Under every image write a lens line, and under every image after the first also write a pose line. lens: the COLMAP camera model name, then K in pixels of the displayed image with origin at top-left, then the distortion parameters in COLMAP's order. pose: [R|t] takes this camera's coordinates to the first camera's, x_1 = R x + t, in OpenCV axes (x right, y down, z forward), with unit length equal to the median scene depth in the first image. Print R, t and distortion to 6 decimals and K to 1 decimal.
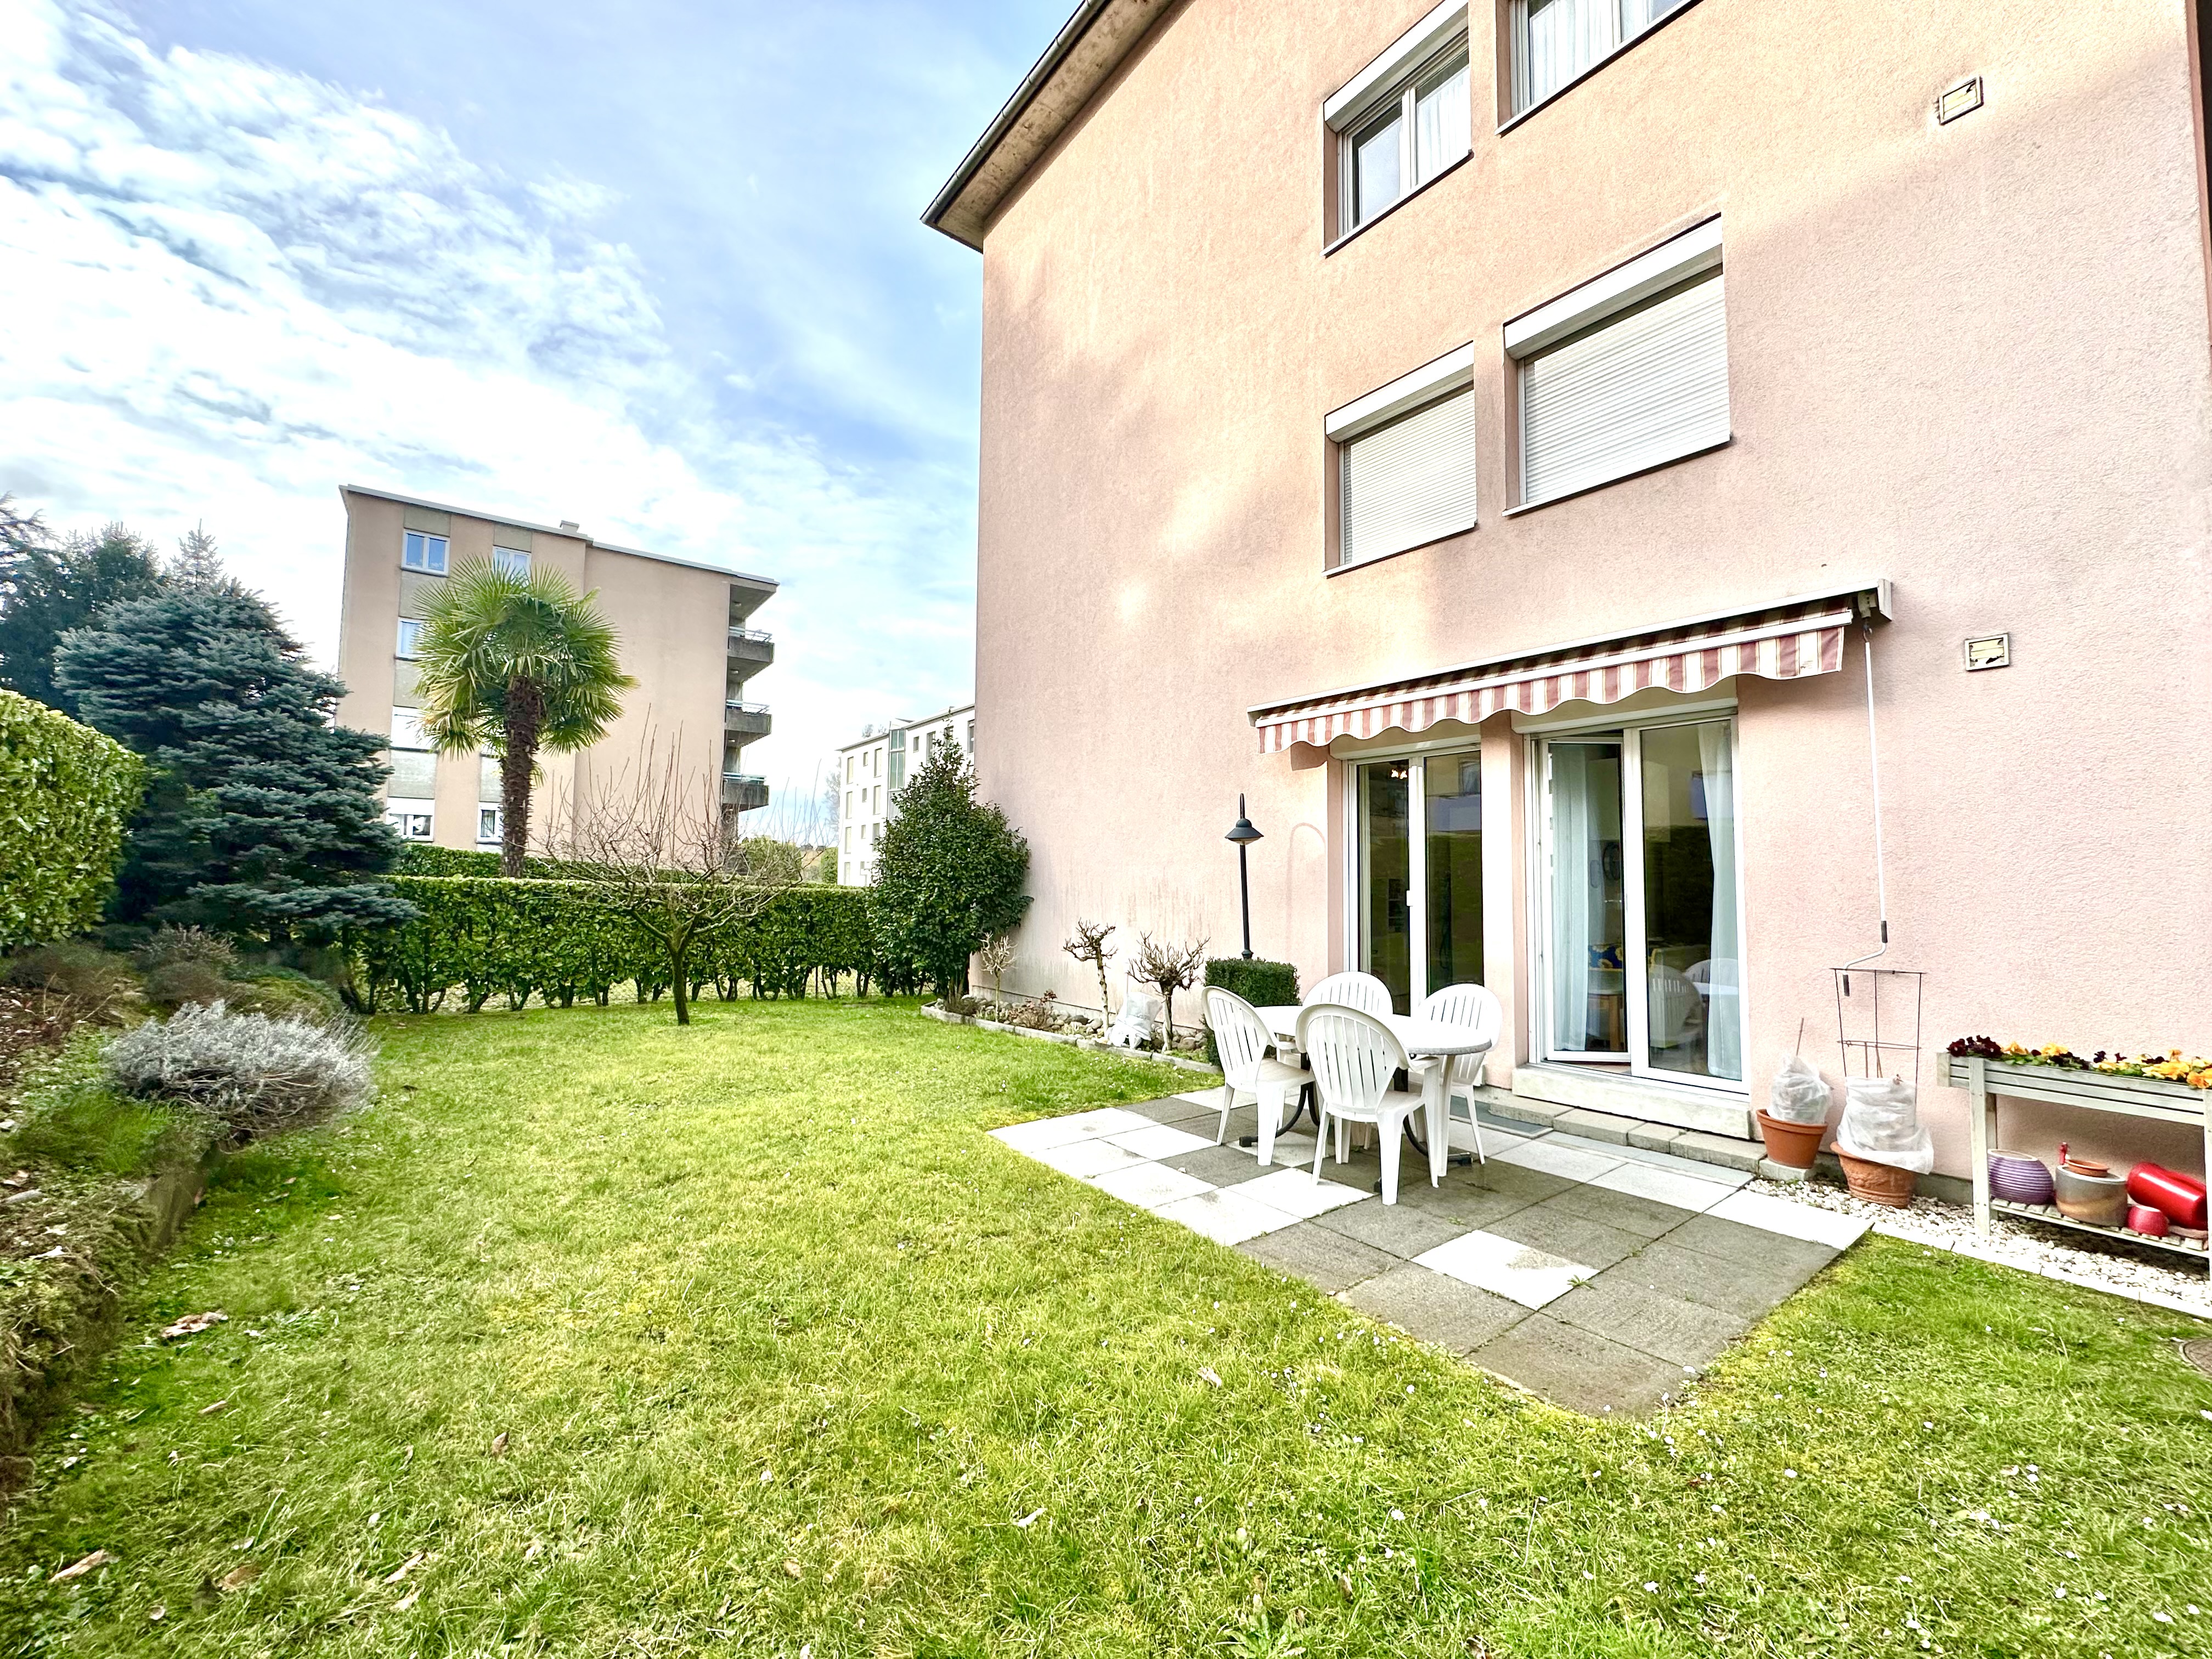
lens RADIAL K [[886.4, 0, 1106.0], [0, 886.4, 829.5], [0, 0, 1]] dist [0.000349, 0.000141]
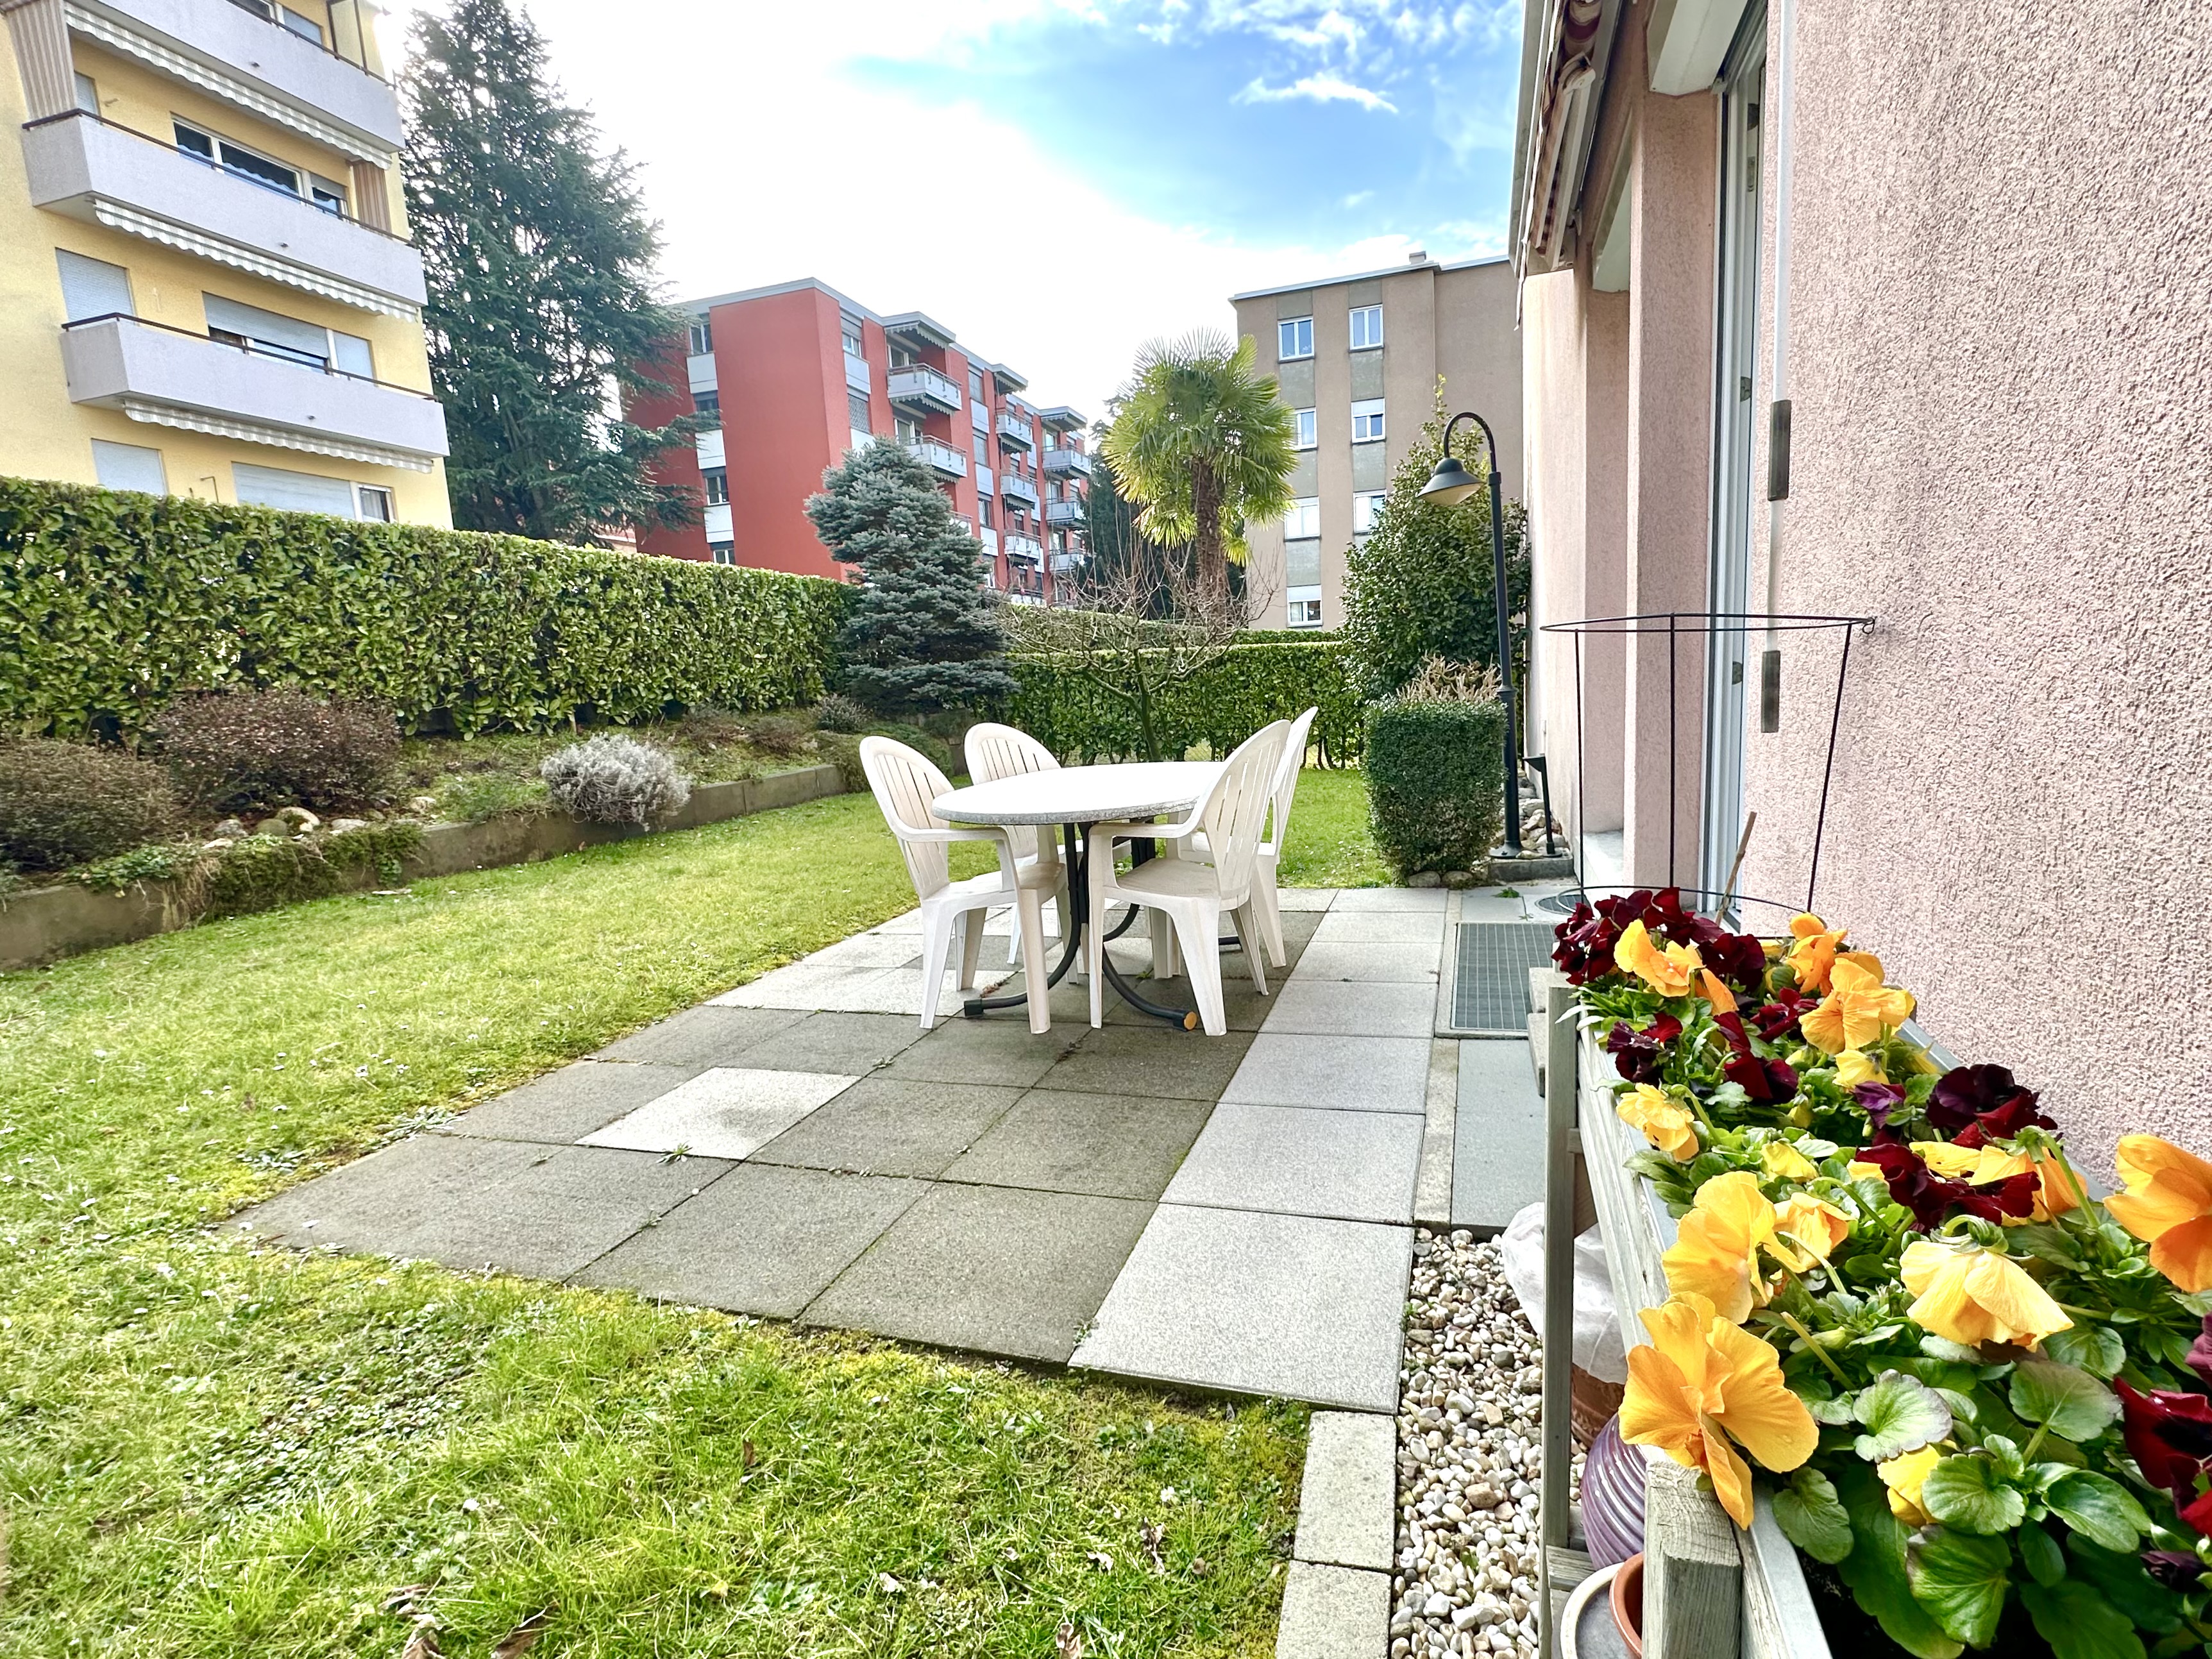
lens RADIAL K [[1010.5, 0, 1106.0], [0, 1010.5, 829.5], [0, 0, 1]] dist [-0.000296, 0.000051]
pose [[0.574918, 0.079876, -0.814303, 1.016908], [0.109285, 0.978810, 0.173171, 0.152472], [0.810880, -0.188550, 0.554006, 0.706291]]
